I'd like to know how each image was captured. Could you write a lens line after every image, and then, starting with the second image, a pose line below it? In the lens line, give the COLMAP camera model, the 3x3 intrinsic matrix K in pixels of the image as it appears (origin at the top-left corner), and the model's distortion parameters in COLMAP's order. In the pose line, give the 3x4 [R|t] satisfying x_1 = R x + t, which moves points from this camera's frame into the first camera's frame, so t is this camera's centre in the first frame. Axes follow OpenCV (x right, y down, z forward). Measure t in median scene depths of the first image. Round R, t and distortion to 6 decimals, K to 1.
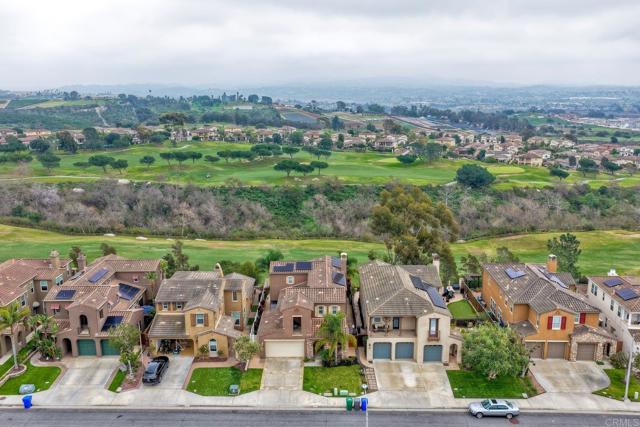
lens RADIAL K [[526.9, 0, 320.0], [0, 526.9, 213.5], [0, 0, 1]] dist [-0.004077, 0.013139]
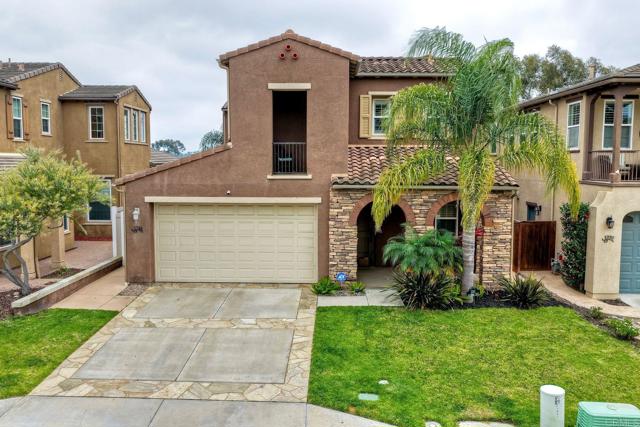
lens RADIAL K [[522.8, 0, 320.0], [0, 522.8, 213.5], [0, 0, 1]] dist [0.003082, 0.015309]
pose [[0.999816, 0.011258, -0.015511, -0.021425], [-0.013199, 0.991249, -0.131343, 0.230043], [0.013896, 0.131523, 0.991216, 0.644910]]
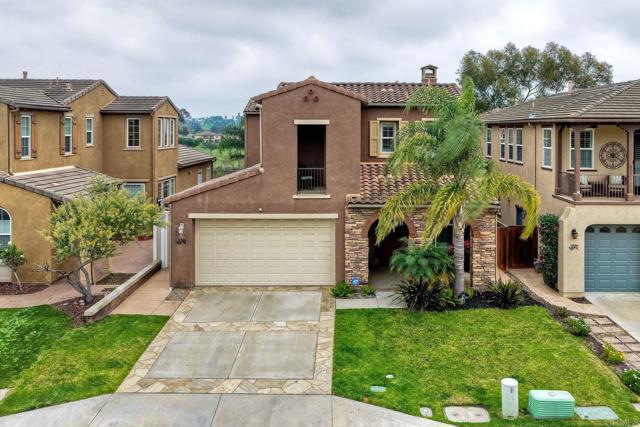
lens RADIAL K [[541.3, 0, 352.2], [0, 541.3, 139.7], [0, 0, 1]] dist [0.001105, 0.005099]
pose [[0.999588, 0.009557, 0.027054, -0.024585], [-0.003779, 0.978534, -0.206050, 0.216317], [-0.028443, 0.205863, 0.978167, 0.595547]]
